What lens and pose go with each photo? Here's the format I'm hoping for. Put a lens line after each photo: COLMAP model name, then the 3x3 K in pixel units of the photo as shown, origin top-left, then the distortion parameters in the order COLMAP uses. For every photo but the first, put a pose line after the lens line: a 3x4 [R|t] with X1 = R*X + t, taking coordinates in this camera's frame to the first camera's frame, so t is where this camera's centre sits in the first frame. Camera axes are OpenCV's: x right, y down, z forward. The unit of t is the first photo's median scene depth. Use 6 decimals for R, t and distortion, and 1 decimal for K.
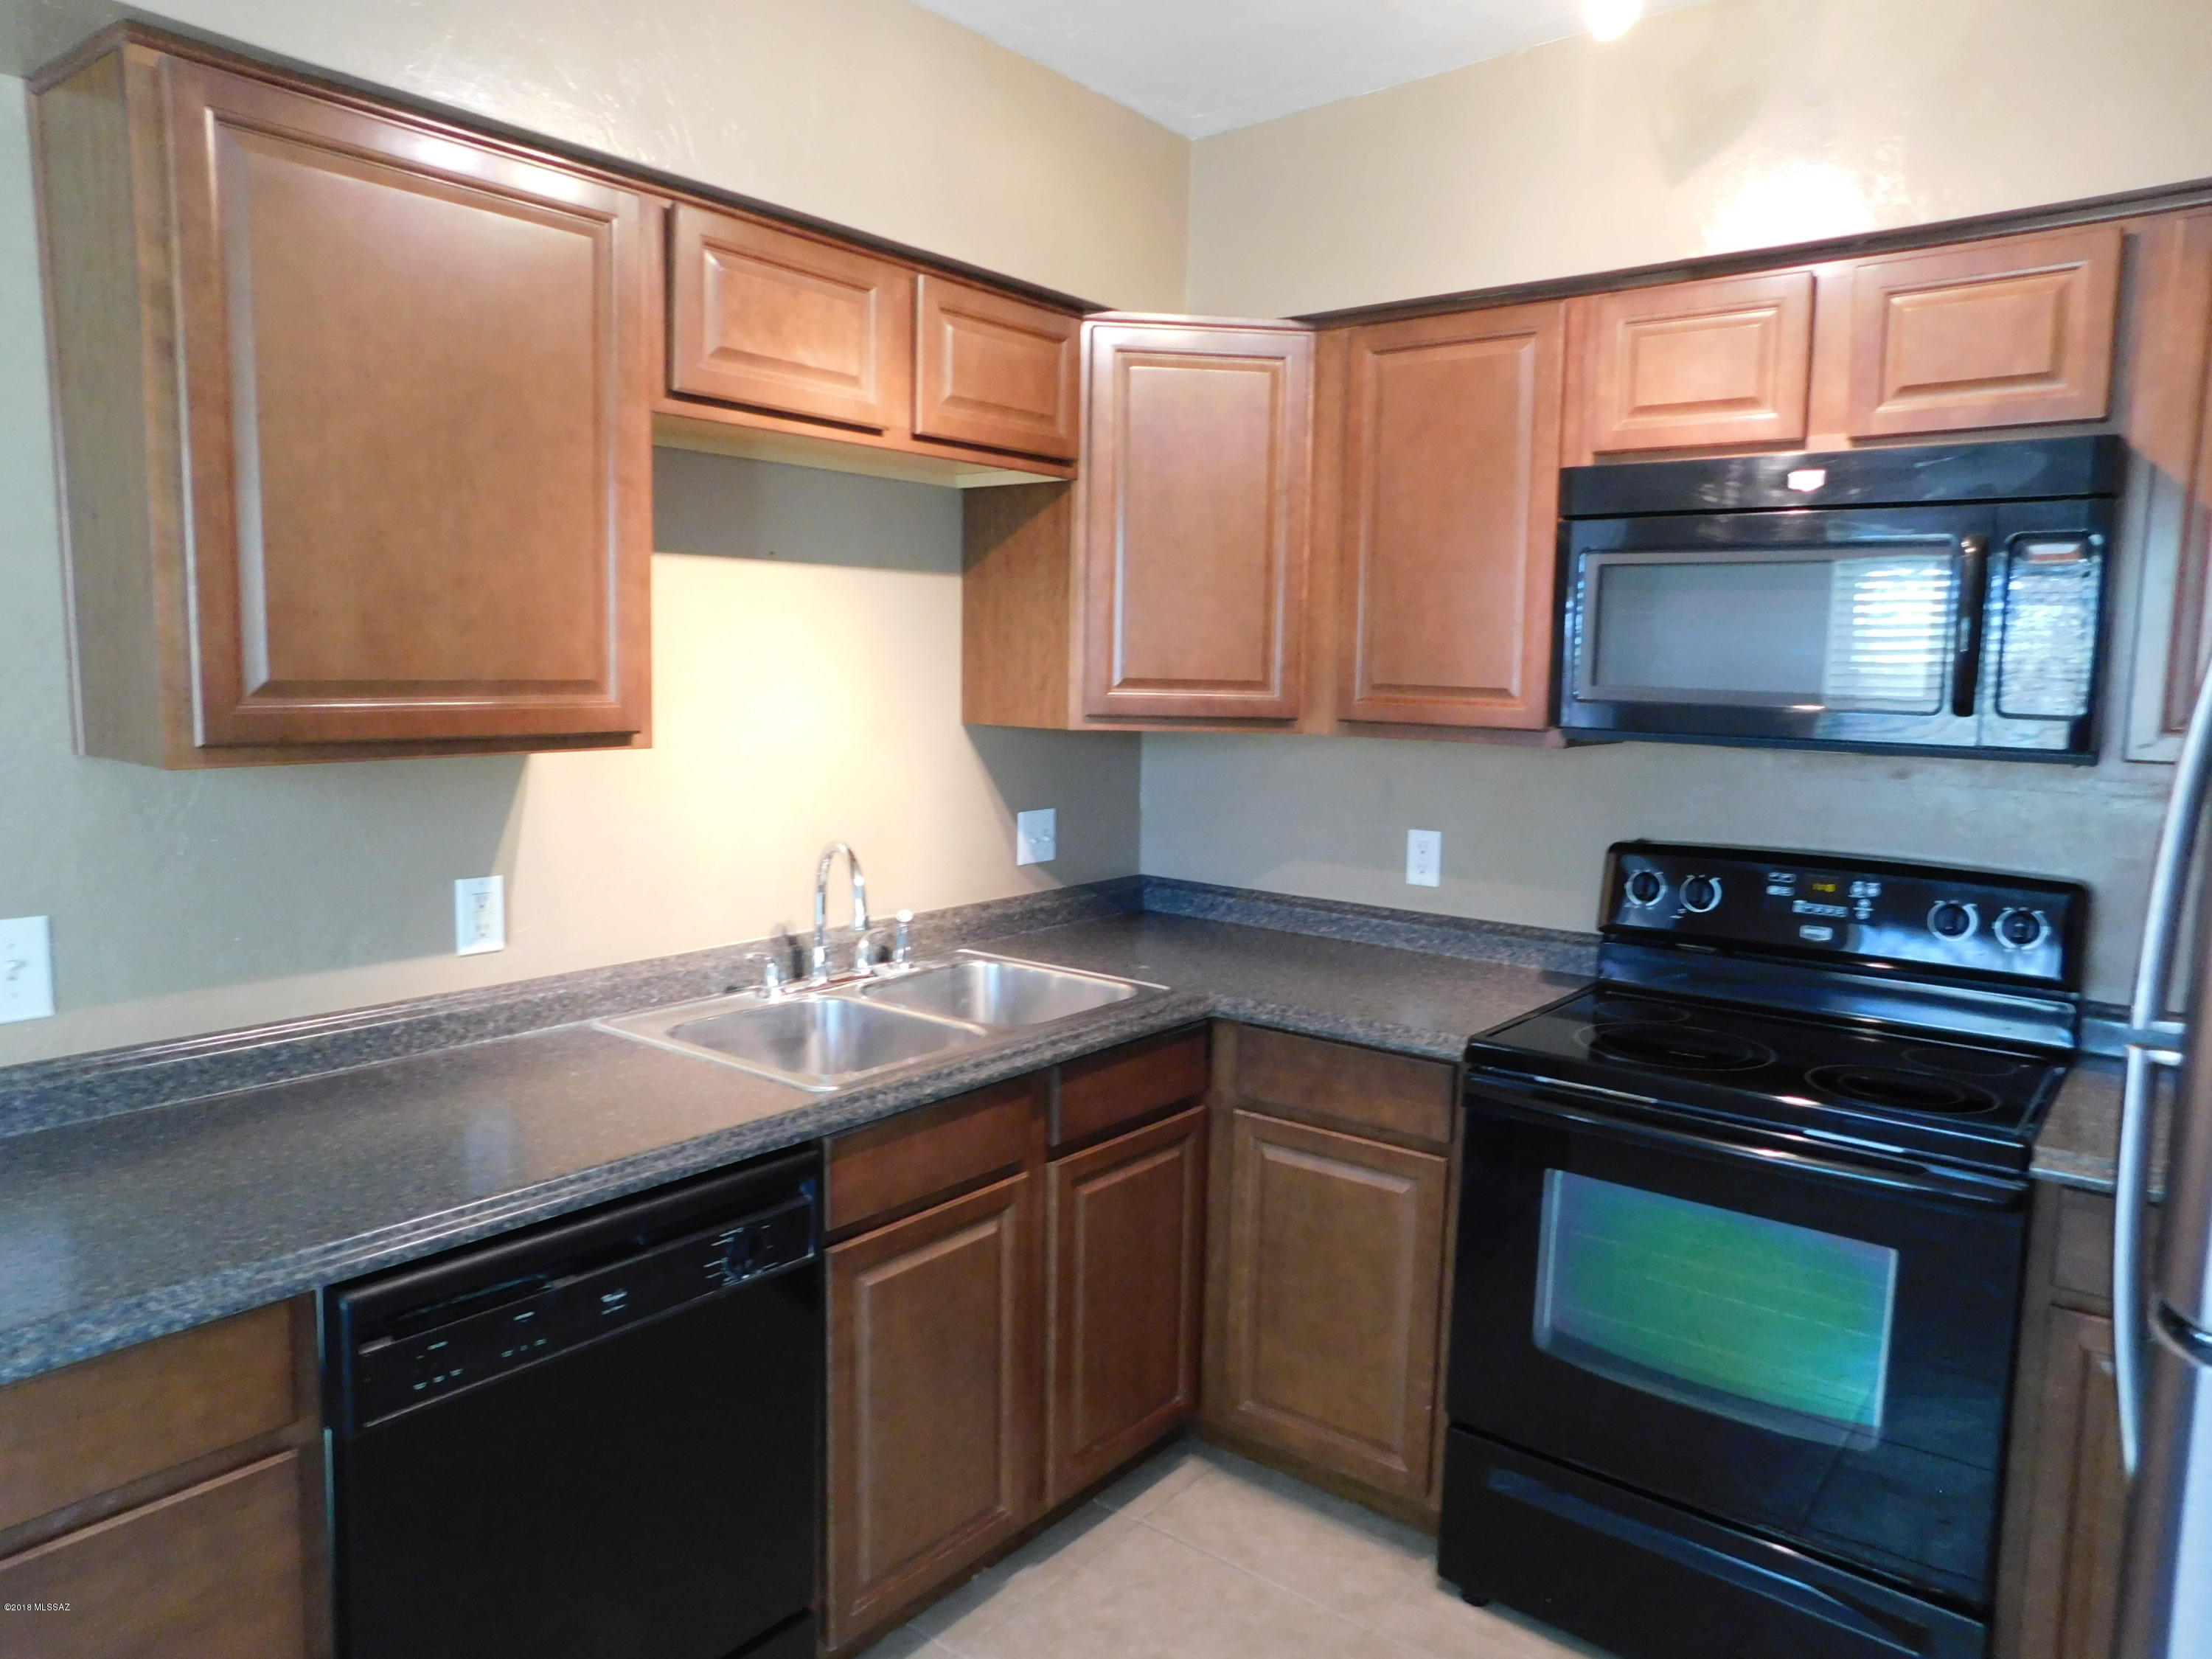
lens RADIAL K [[1450.1, 0, 1114.1], [0, 1450.1, 822.3], [0, 0, 1]] dist [-0.068690, 0.049584]
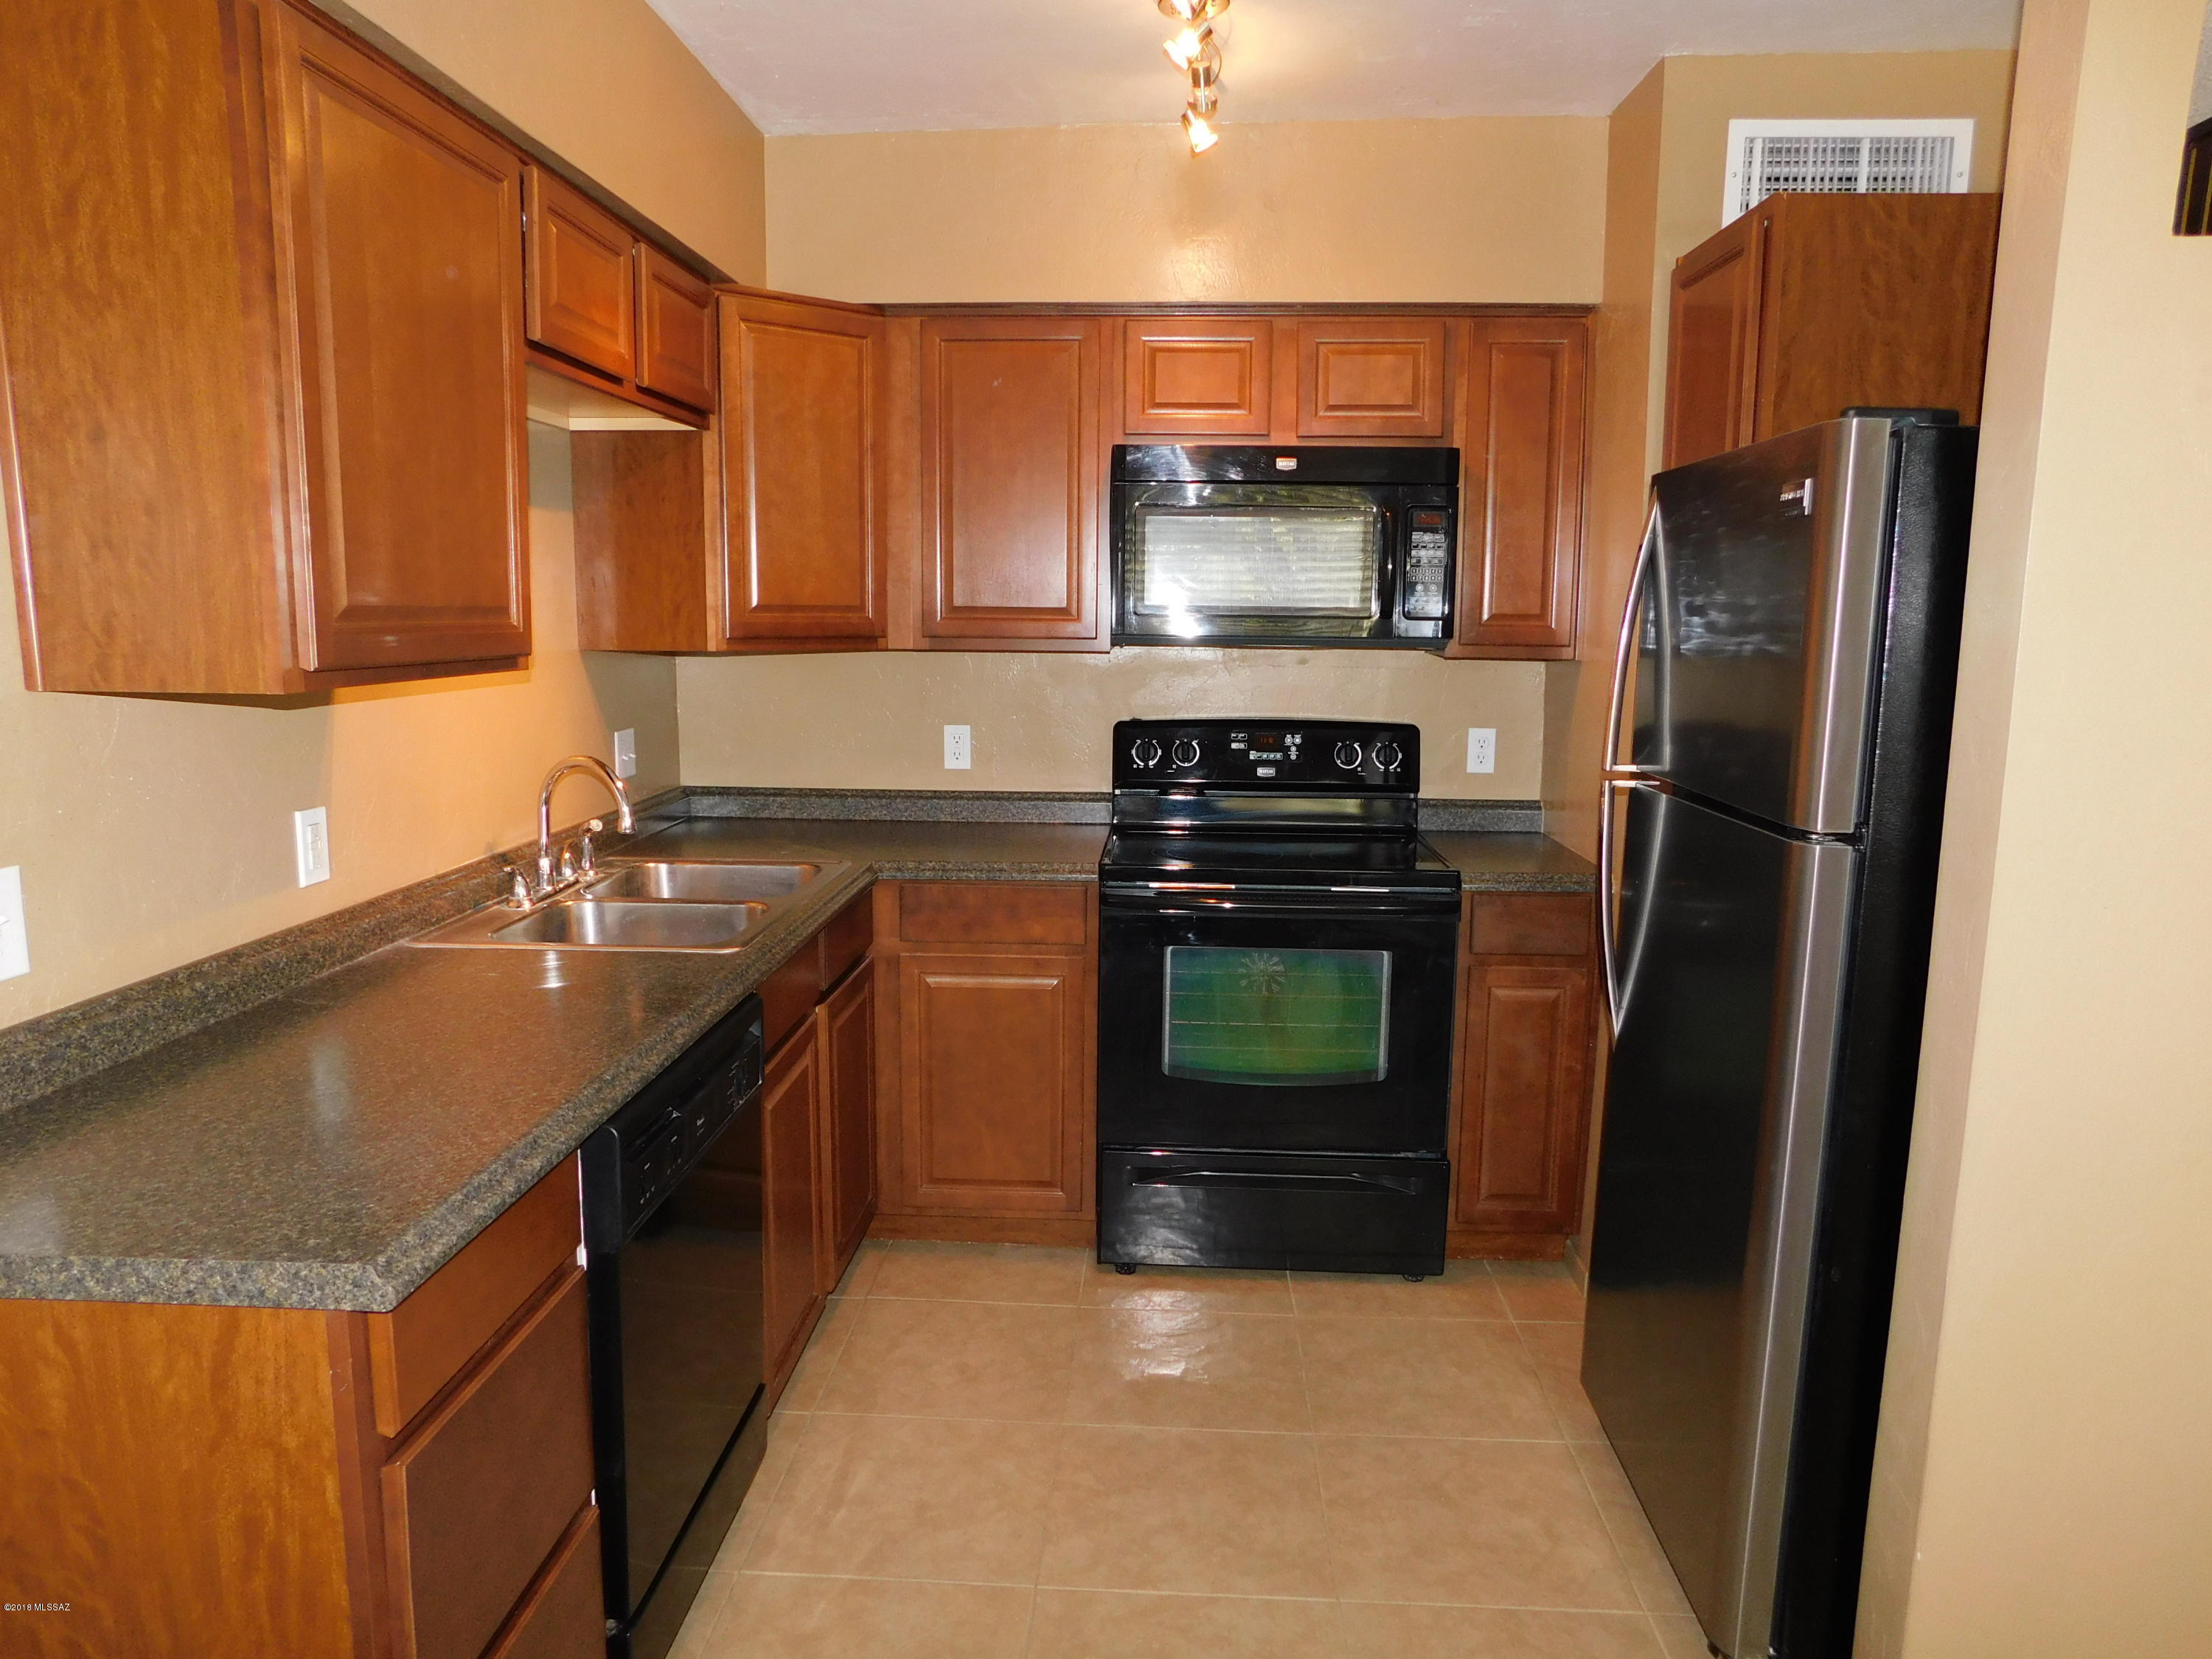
lens RADIAL K [[1450.1, 0, 1114.1], [0, 1450.1, 822.3], [0, 0, 1]] dist [-0.068690, 0.049584]
pose [[0.813847, -0.096168, 0.573066, -0.494293], [0.070152, 0.995257, 0.067390, 0.017999], [-0.576829, -0.014643, 0.816734, -0.122216]]
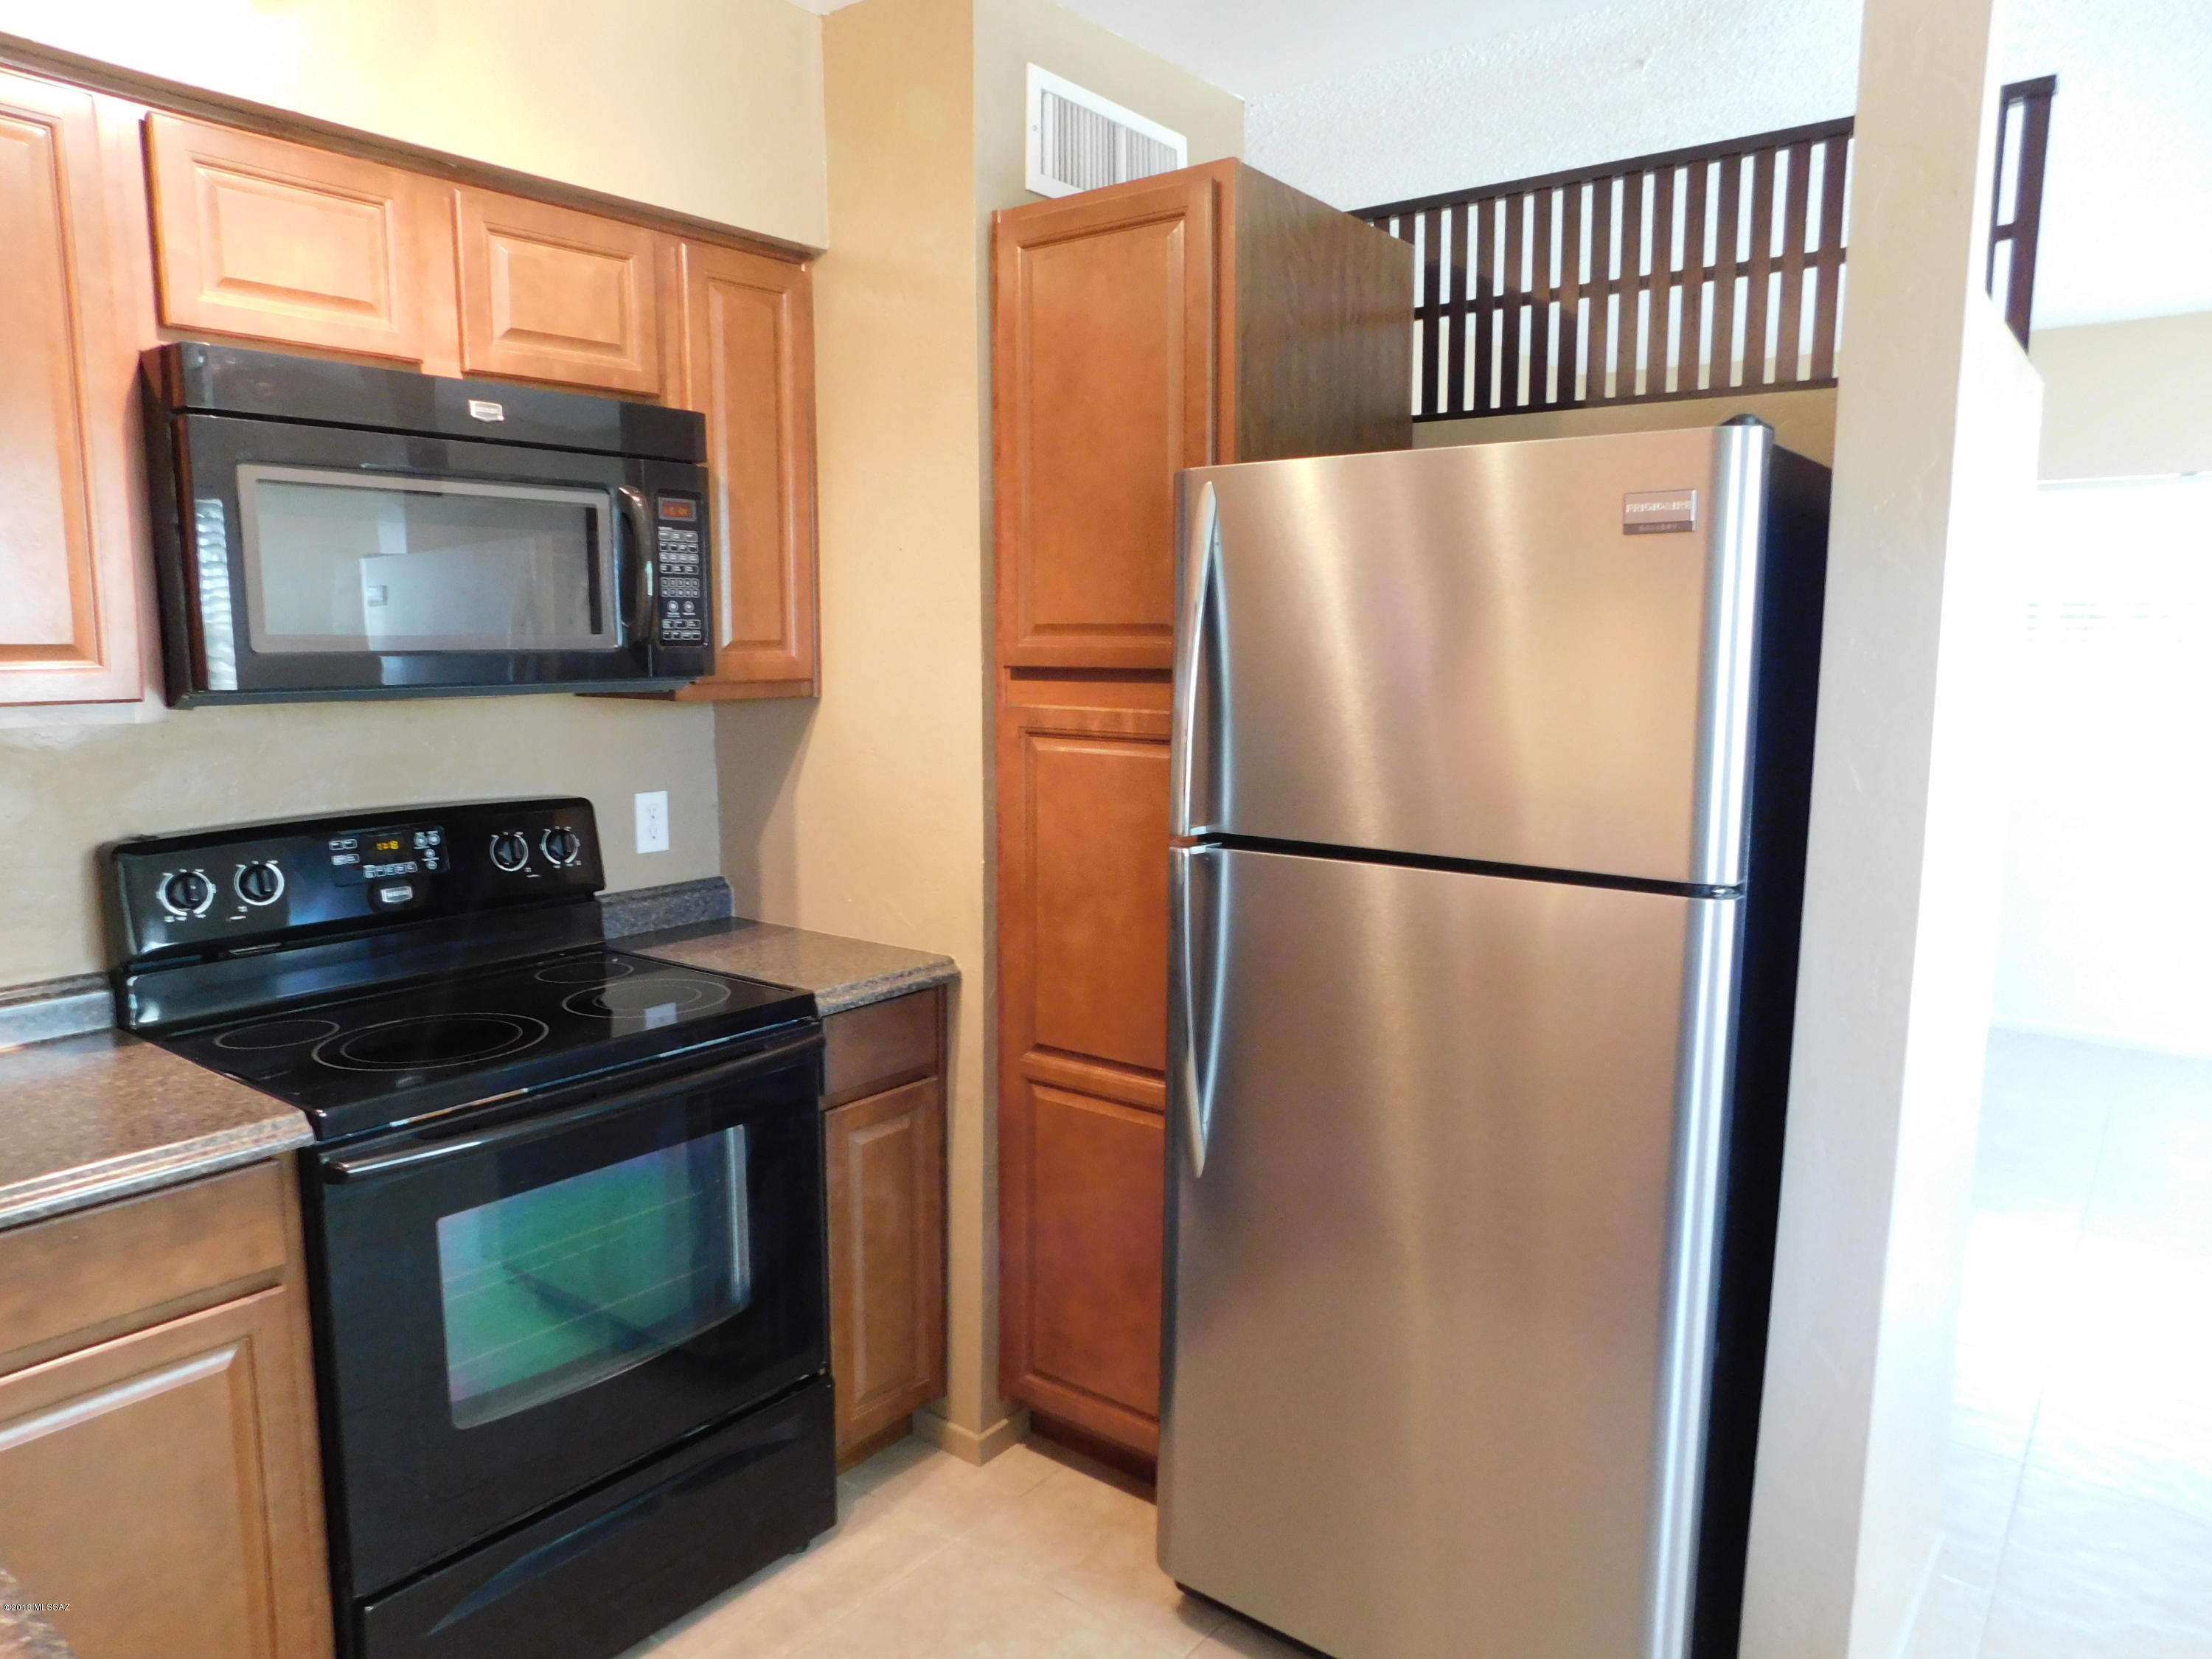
lens RADIAL K [[1472.2, 0, 1106.6], [0, 1472.2, 810.4], [0, 0, 1]] dist [-0.067635, 0.050253]
pose [[-0.002060, -0.140759, 0.990042, -0.445459], [0.108976, 0.984116, 0.140143, -0.059700], [-0.994042, 0.108179, 0.013312, 0.526190]]
